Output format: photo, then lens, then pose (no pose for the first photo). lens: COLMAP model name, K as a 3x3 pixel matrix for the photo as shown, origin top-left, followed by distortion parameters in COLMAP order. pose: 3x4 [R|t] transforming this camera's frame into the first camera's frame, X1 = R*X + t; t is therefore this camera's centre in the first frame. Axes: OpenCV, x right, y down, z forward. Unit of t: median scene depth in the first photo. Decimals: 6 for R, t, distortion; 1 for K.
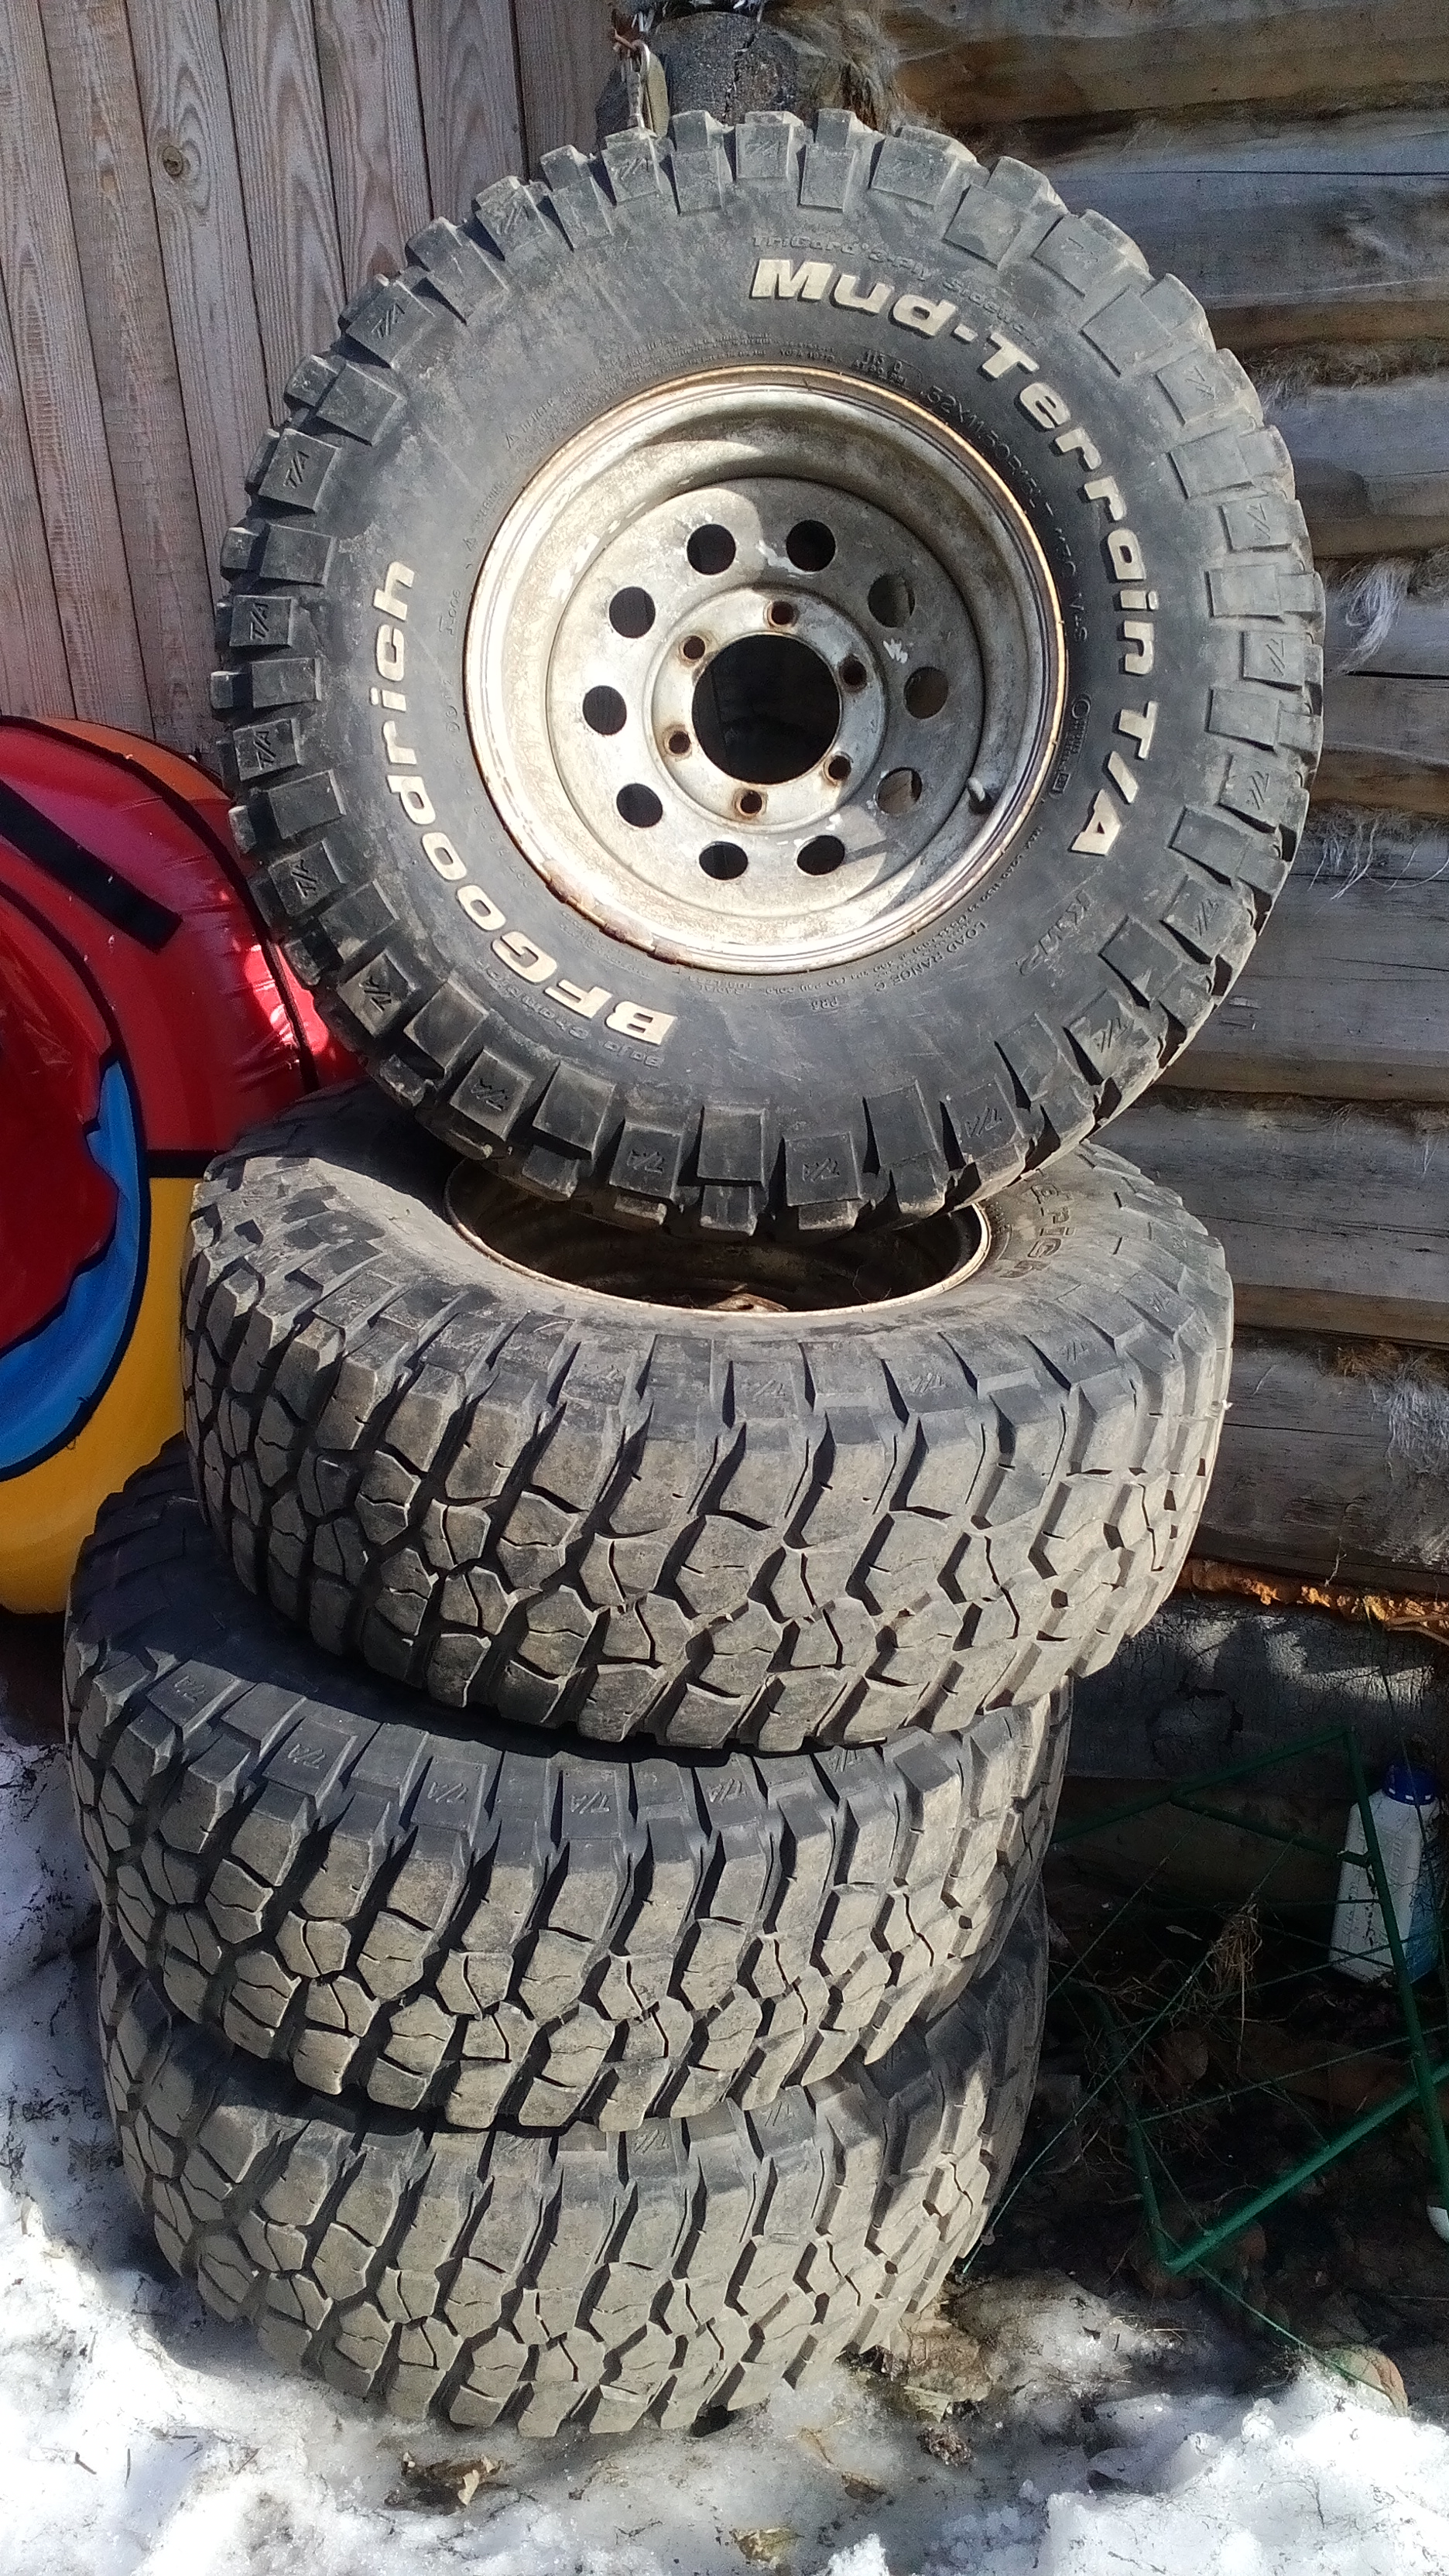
lens RADIAL K [[2224.9, 0, 724.5], [0, 2224.9, 1288.0], [0, 0, 1]] dist [0.040971, -0.119433]
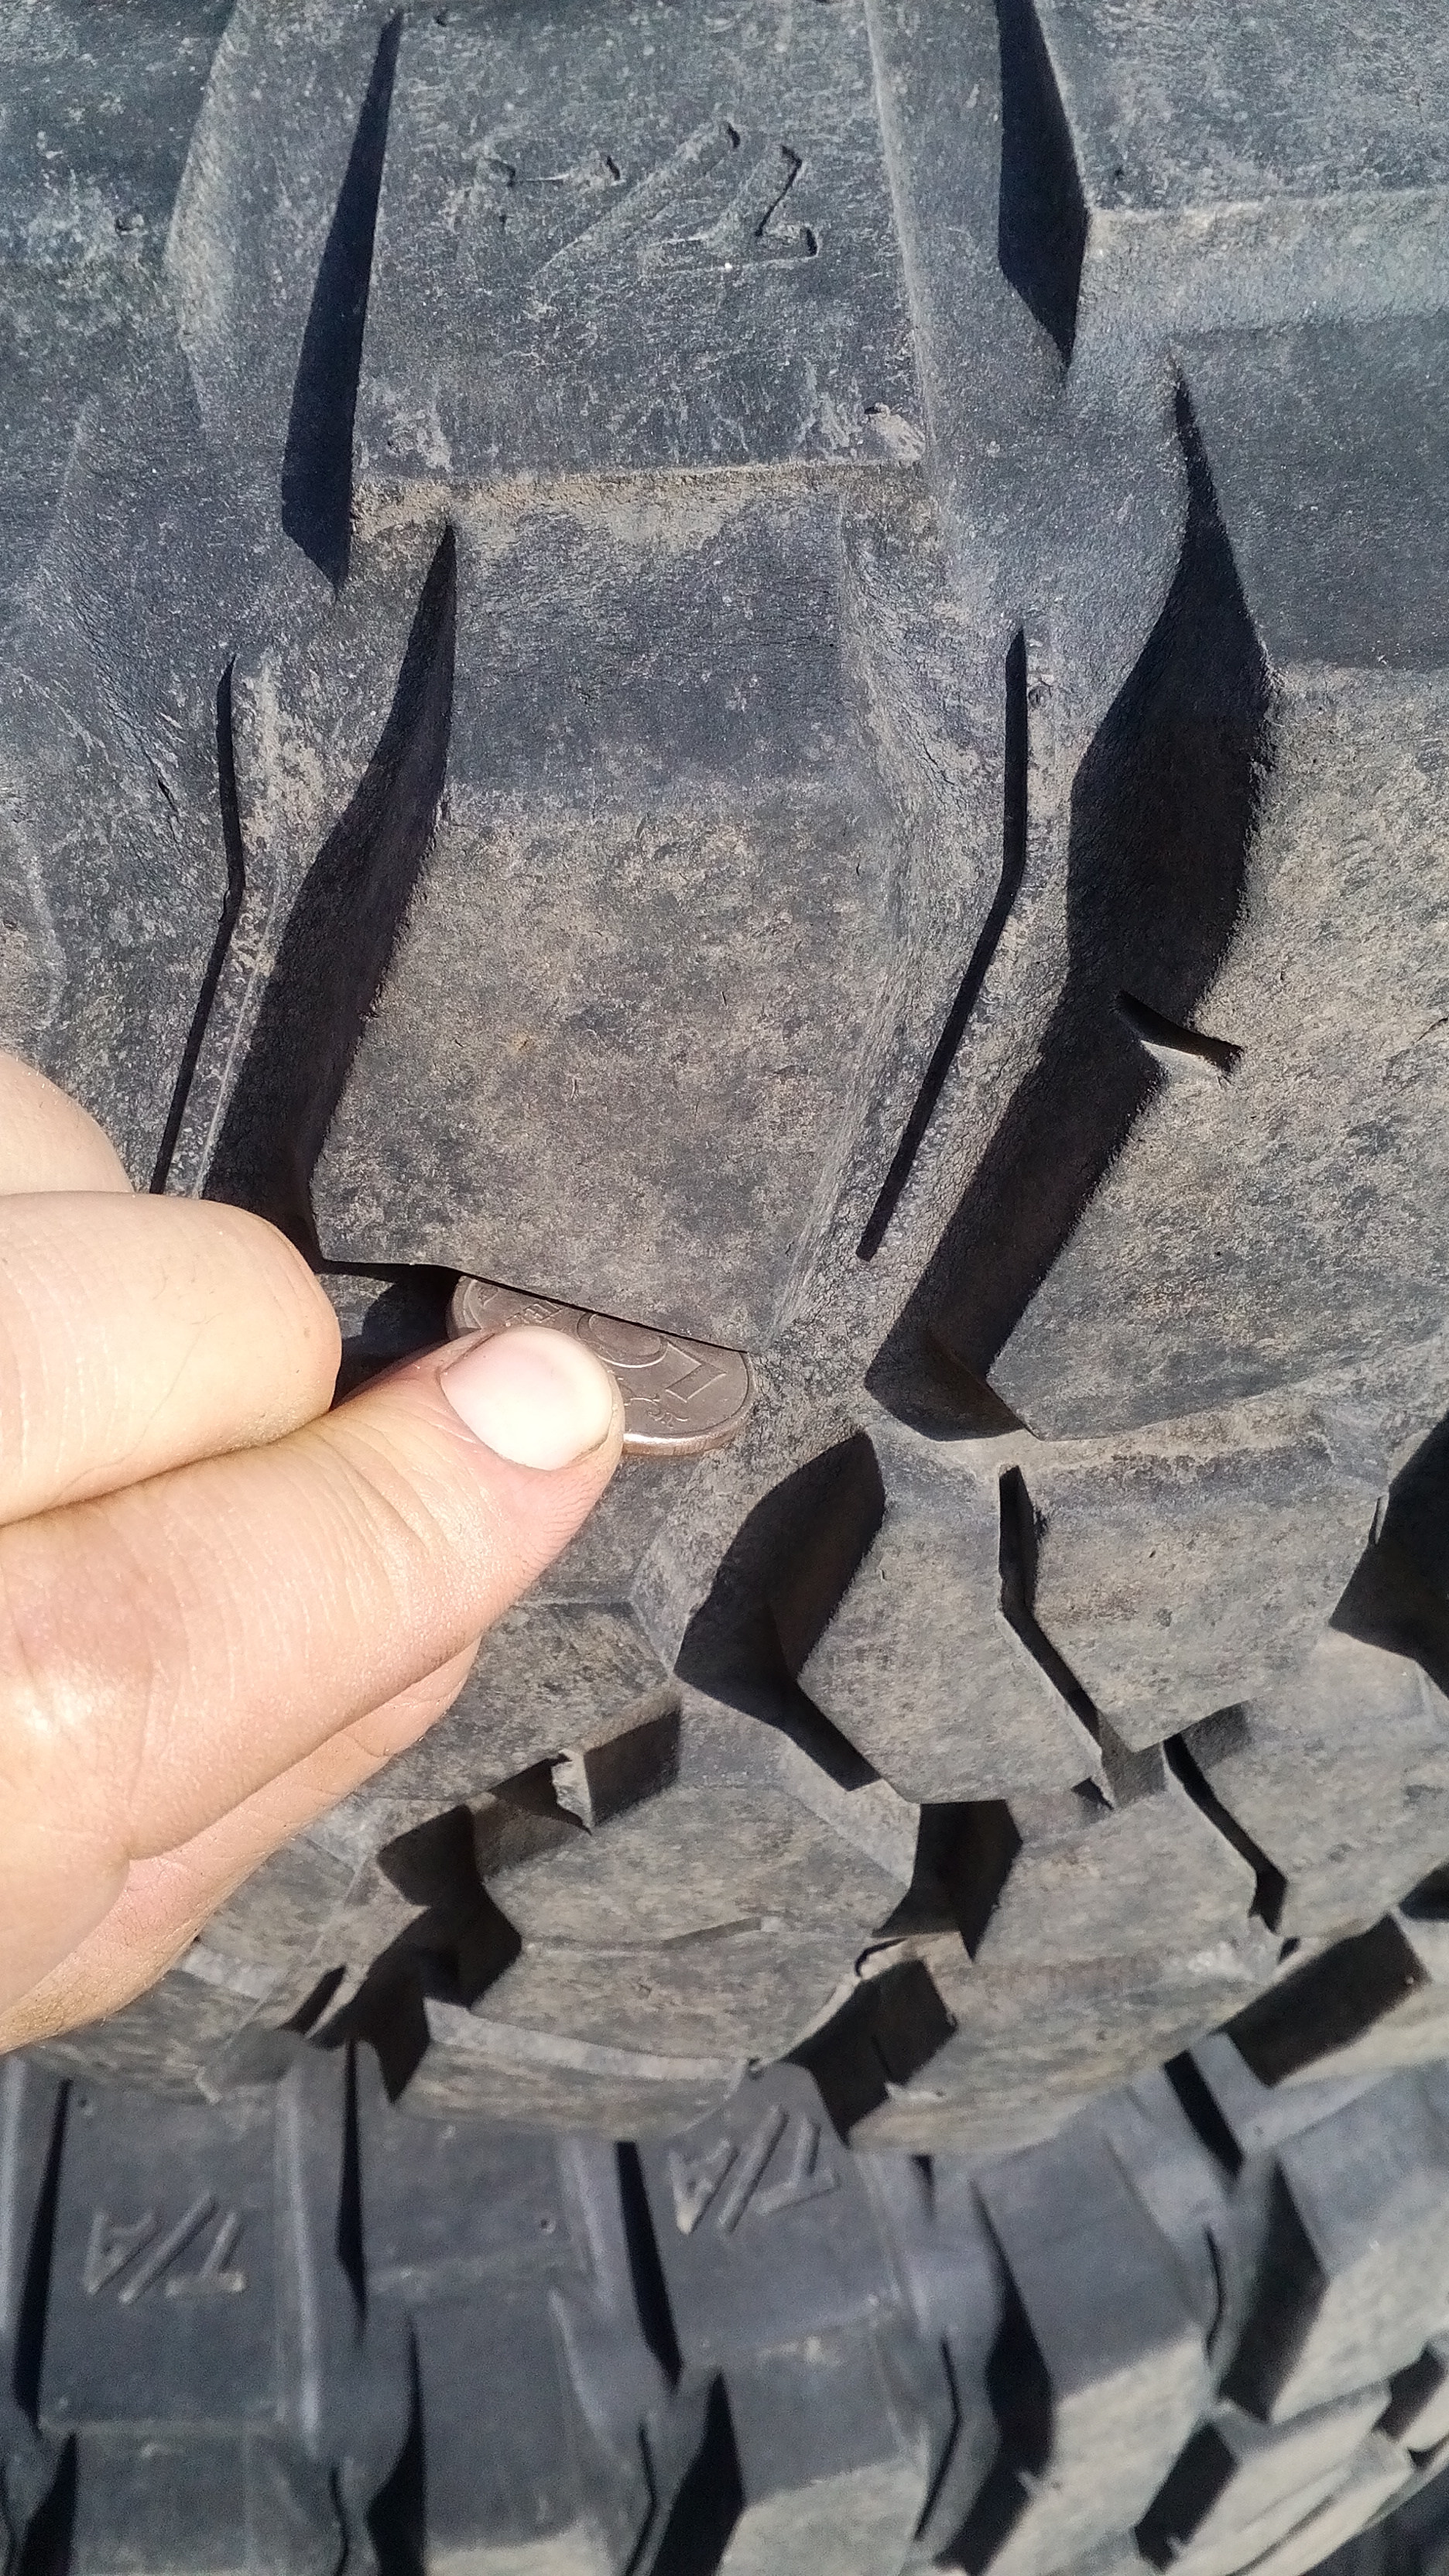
lens RADIAL K [[2224.9, 0, 724.5], [0, 2224.9, 1288.0], [0, 0, 1]] dist [0.040971, -0.119433]
pose [[0.988088, -0.019804, -0.152607, 0.039632], [0.076054, 0.924953, 0.372395, 0.055610], [0.133779, -0.379566, 0.915441, 0.887789]]
